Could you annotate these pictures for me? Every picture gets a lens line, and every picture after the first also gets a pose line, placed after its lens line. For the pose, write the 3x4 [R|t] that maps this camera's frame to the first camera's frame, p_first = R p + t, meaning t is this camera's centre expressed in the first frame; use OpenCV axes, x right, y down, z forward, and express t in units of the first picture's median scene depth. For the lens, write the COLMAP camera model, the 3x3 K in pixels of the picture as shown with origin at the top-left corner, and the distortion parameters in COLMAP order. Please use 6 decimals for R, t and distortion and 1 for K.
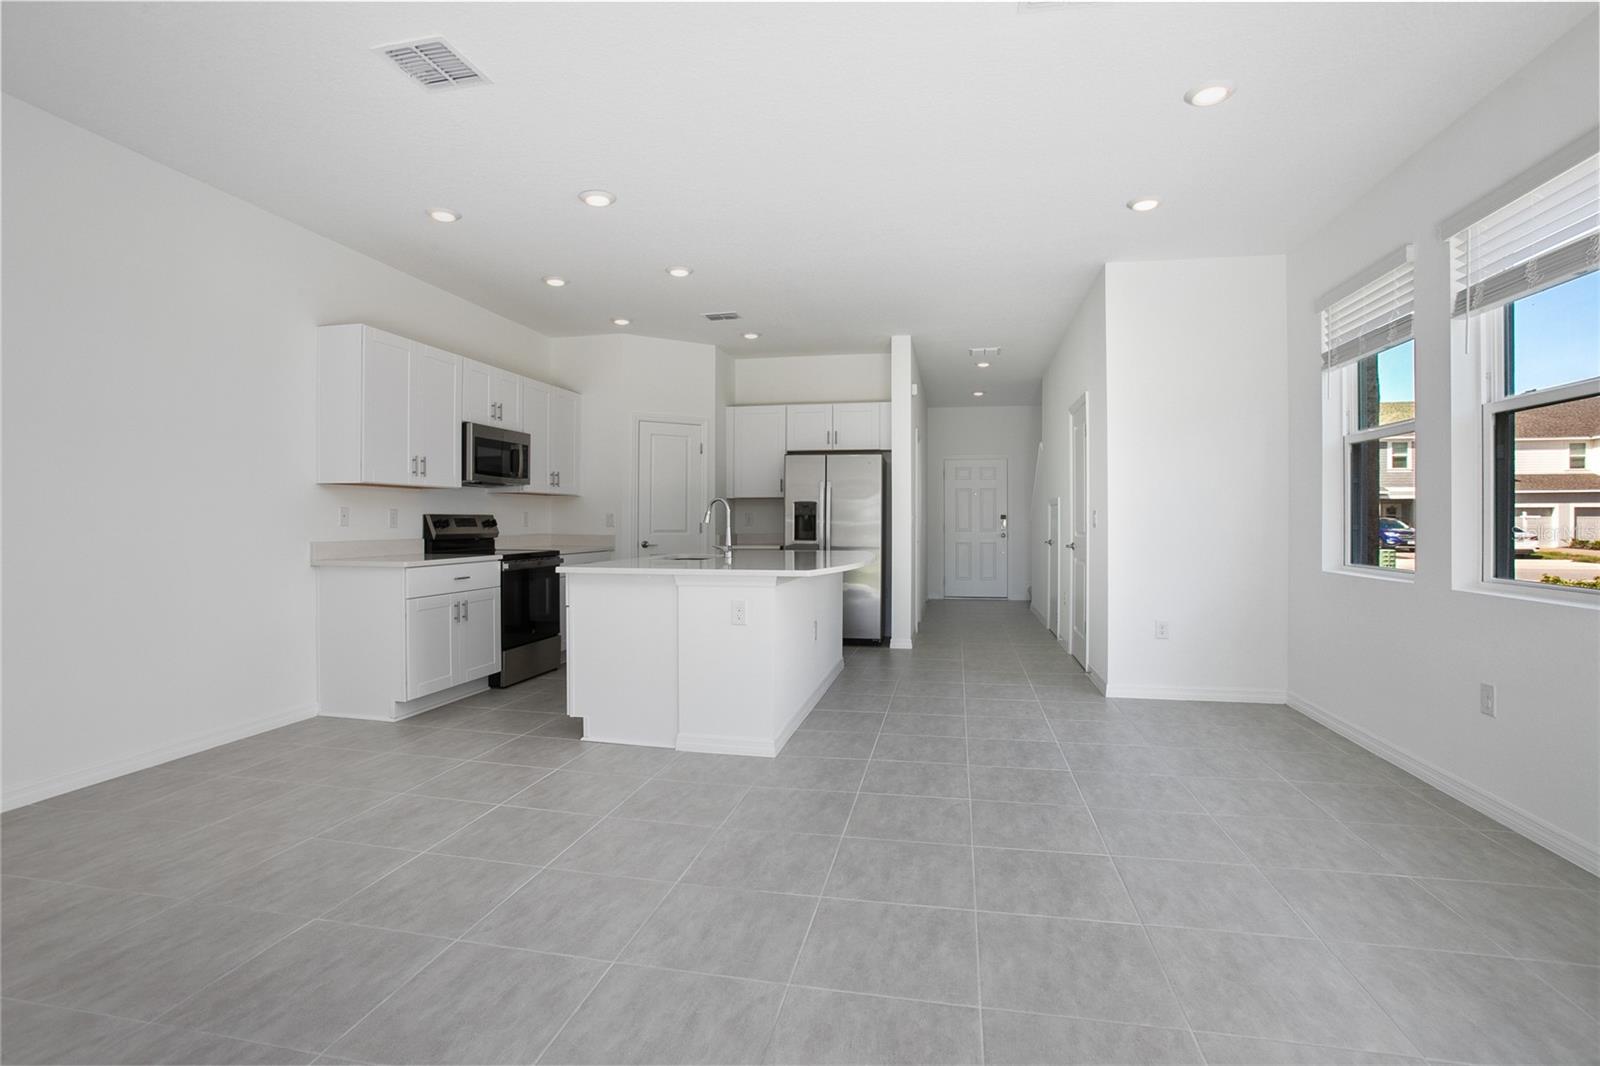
lens RADIAL K [[771.0, 0, 796.8], [0, 771.0, 523.9], [0, 0, 1]] dist [-0.084875, 0.044384]
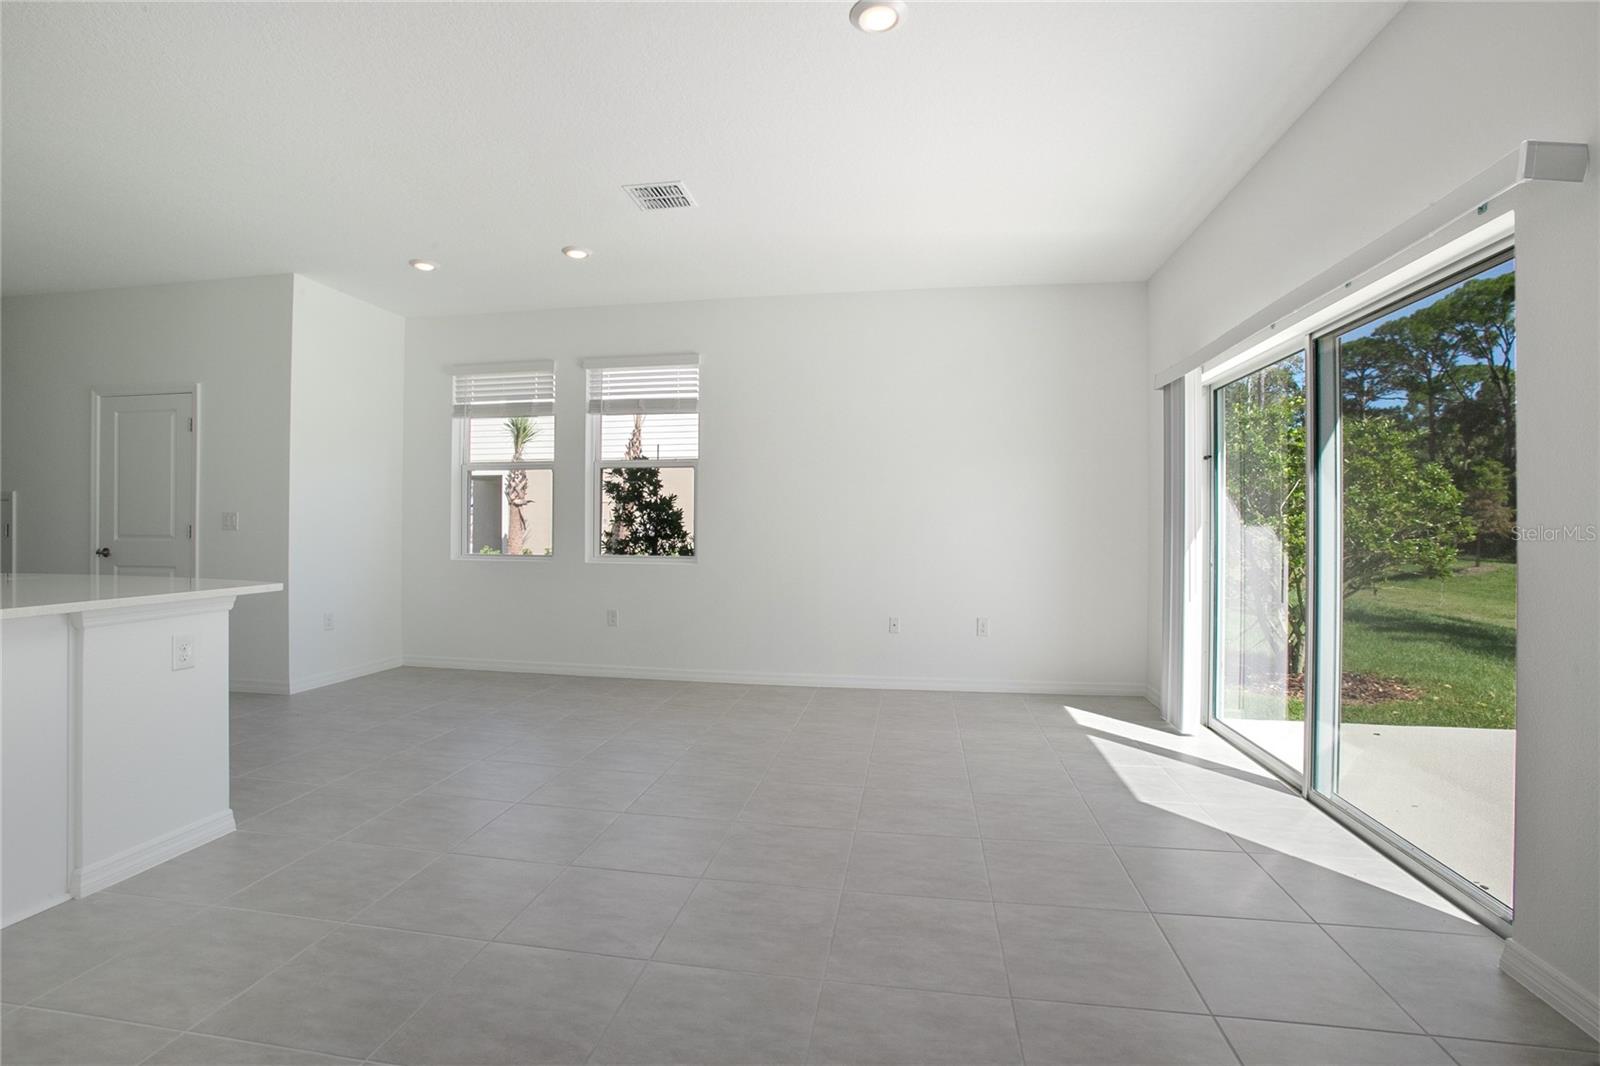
lens RADIAL K [[726.4, 0, 795.4], [0, 726.4, 522.9], [0, 0, 1]] dist [-0.072135, 0.027285]
pose [[-0.037369, 0.002631, 0.999298, -0.483190], [-0.000364, 0.999996, -0.002646, -0.002081], [-0.999301, -0.000463, -0.037368, 0.295653]]
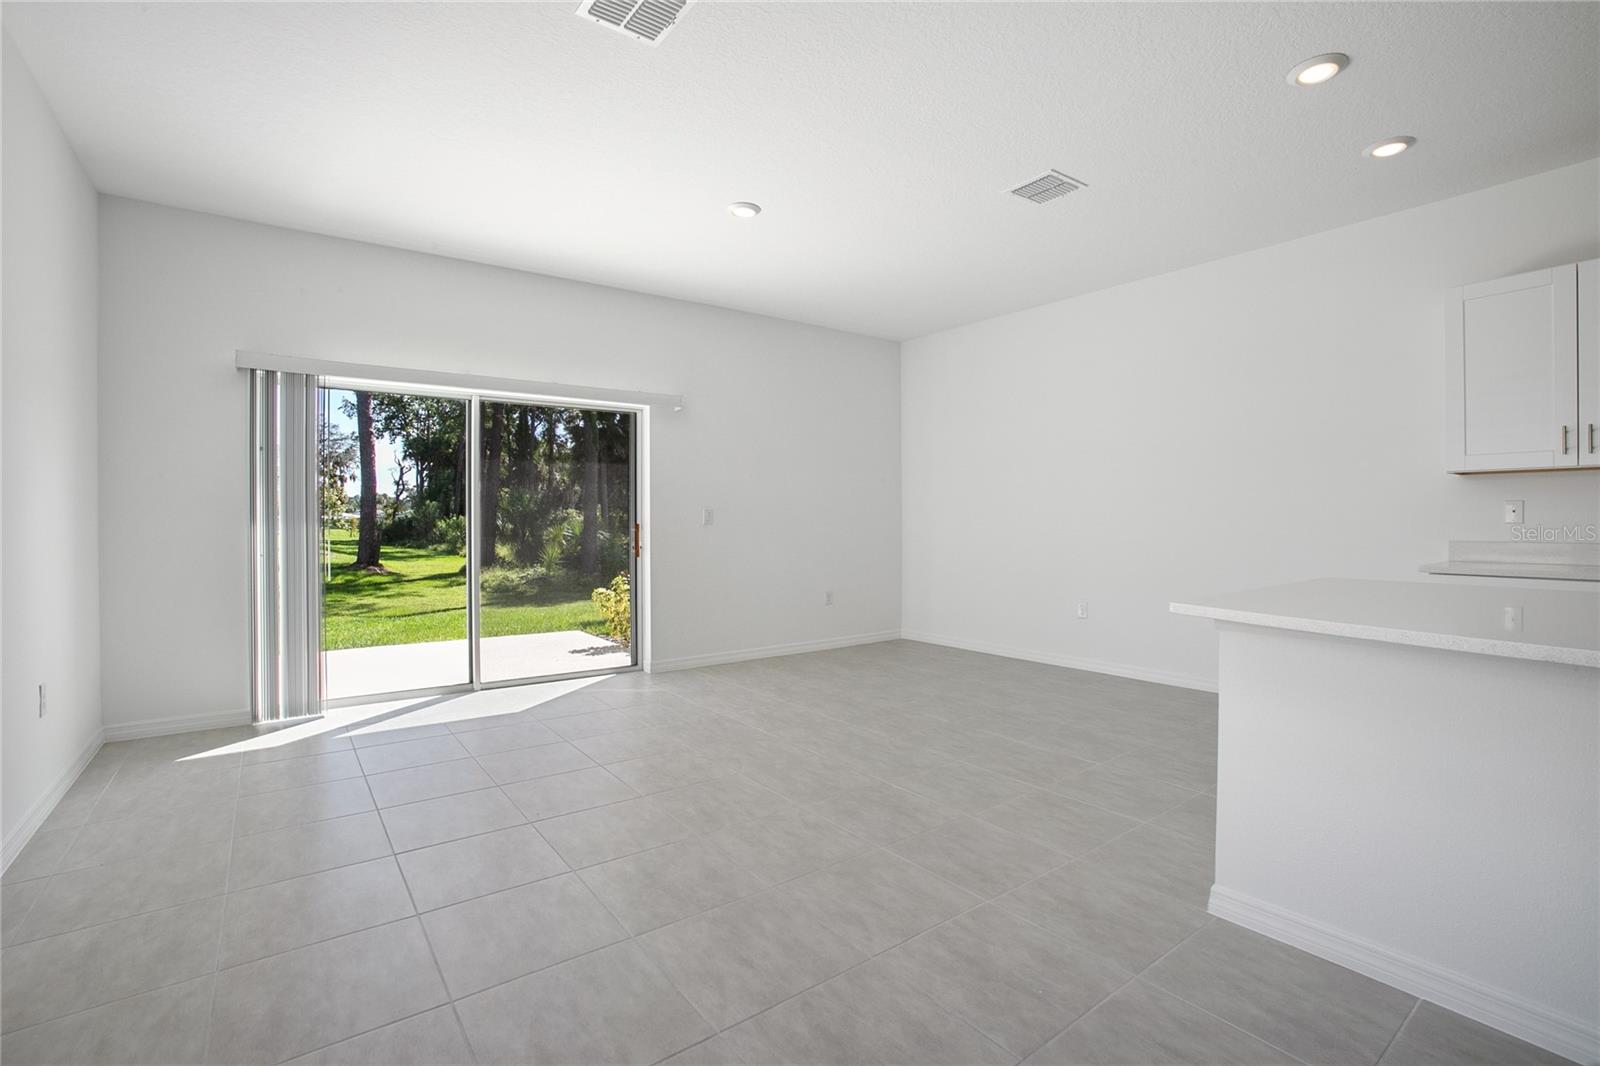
lens RADIAL K [[726.4, 0, 795.4], [0, 726.4, 522.9], [0, 0, 1]] dist [-0.072135, 0.027285]
pose [[-0.666140, 0.006579, -0.745798, 0.381240], [0.000135, 0.999962, 0.008701, -0.003263], [0.745827, 0.005695, -0.666115, 0.721095]]
